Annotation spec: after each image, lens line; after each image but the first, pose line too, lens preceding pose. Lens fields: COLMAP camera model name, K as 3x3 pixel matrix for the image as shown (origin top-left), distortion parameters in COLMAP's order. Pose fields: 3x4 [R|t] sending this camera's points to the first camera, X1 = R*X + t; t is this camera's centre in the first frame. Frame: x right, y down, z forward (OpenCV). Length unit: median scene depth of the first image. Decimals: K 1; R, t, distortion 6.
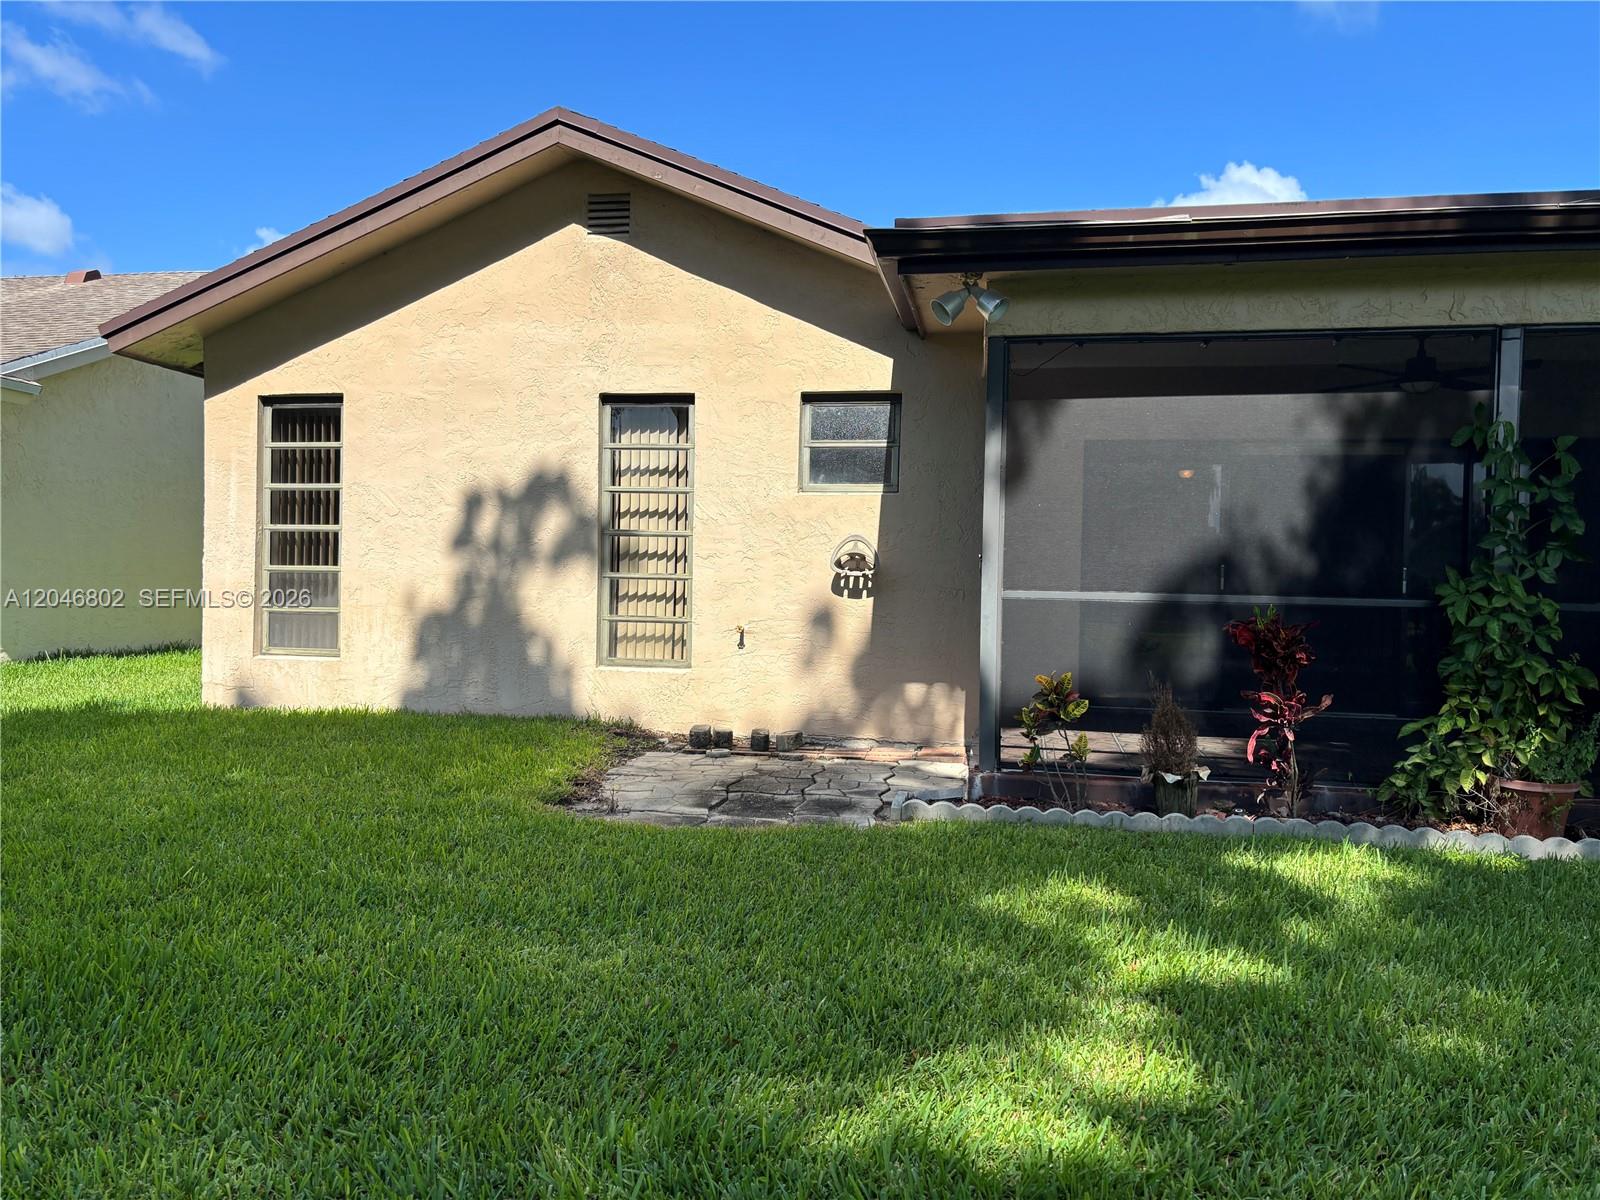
lens RADIAL K [[1212.8, 0, 794.9], [0, 1212.8, 614.7], [0, 0, 1]] dist [0.062886, -0.073712]
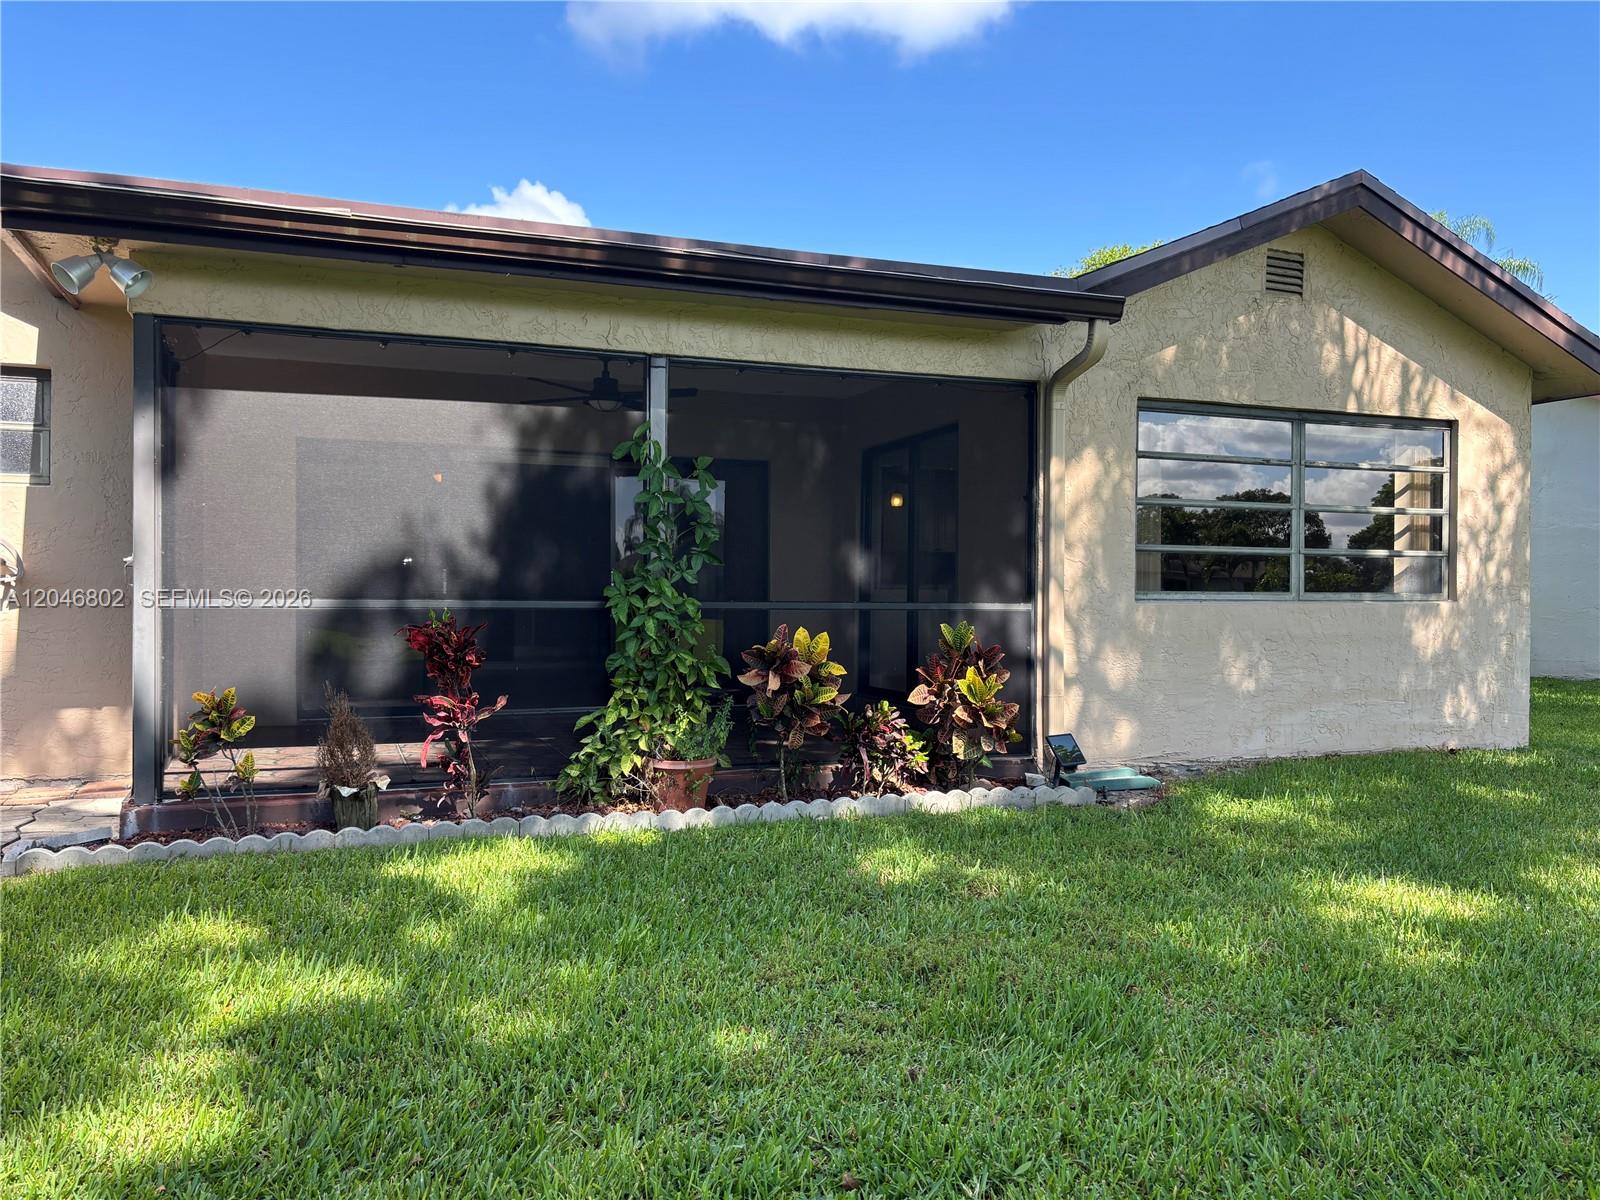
lens RADIAL K [[1212.8, 0, 799.7], [0, 1212.8, 603.2], [0, 0, 1]] dist [0.062886, -0.073712]
pose [[0.855498, -0.020053, 0.517417, 0.115826], [0.026221, 0.999646, -0.004612, -0.000290], [-0.517141, 0.017513, 0.855721, -0.011060]]
